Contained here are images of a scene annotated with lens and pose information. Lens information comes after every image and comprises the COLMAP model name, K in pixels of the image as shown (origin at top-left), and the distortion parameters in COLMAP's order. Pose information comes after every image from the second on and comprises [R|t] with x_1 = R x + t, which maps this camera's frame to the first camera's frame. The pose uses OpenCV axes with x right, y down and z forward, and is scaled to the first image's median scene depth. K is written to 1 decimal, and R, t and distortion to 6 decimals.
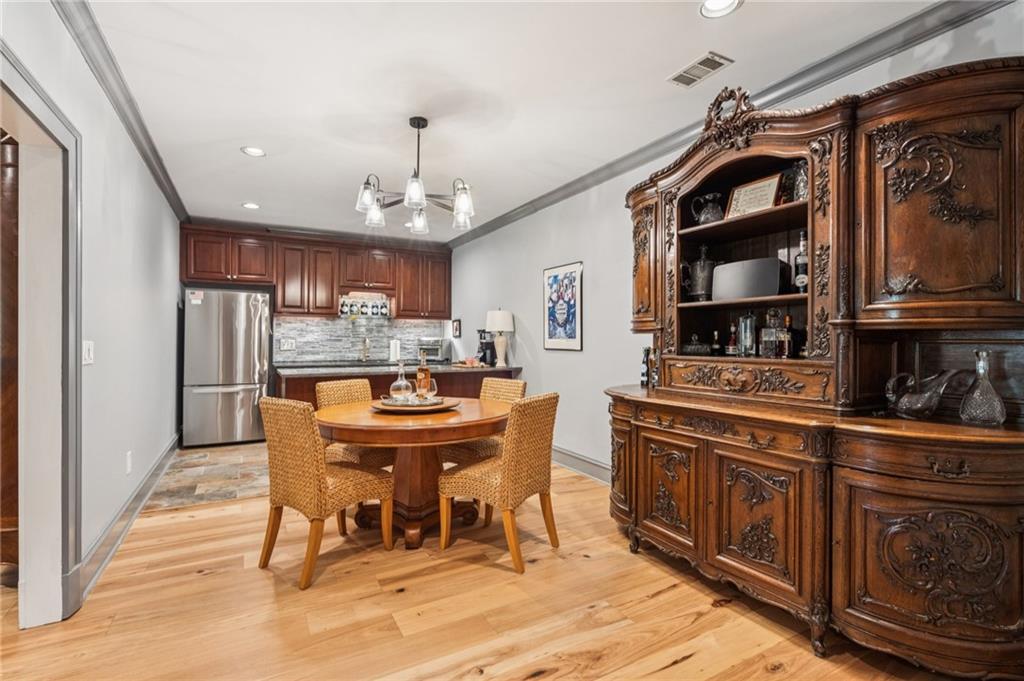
lens RADIAL K [[468.0, 0, 506.6], [0, 468.0, 336.4], [0, 0, 1]] dist [-0.005856, -0.000398]
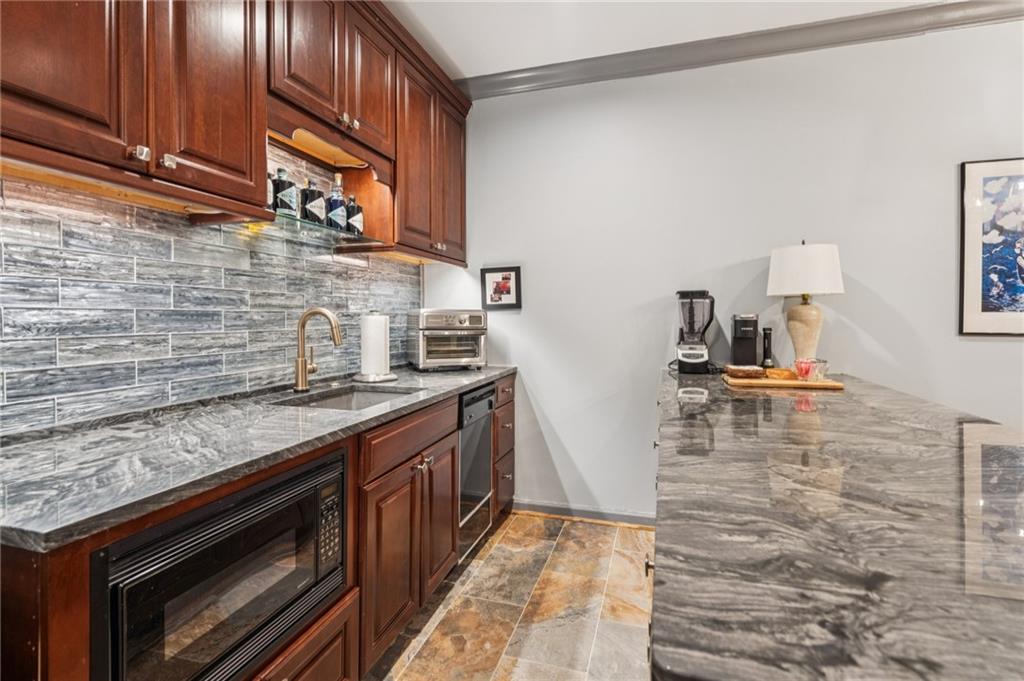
lens RADIAL K [[485.4, 0, 512.2], [0, 485.4, 320.8], [0, 0, 1]] dist [0.017335, 0.000048]
pose [[0.716569, -0.009165, 0.697456, -0.438774], [-0.004517, 0.999832, 0.017780, 0.005516], [-0.697502, -0.015891, 0.716407, 0.726849]]
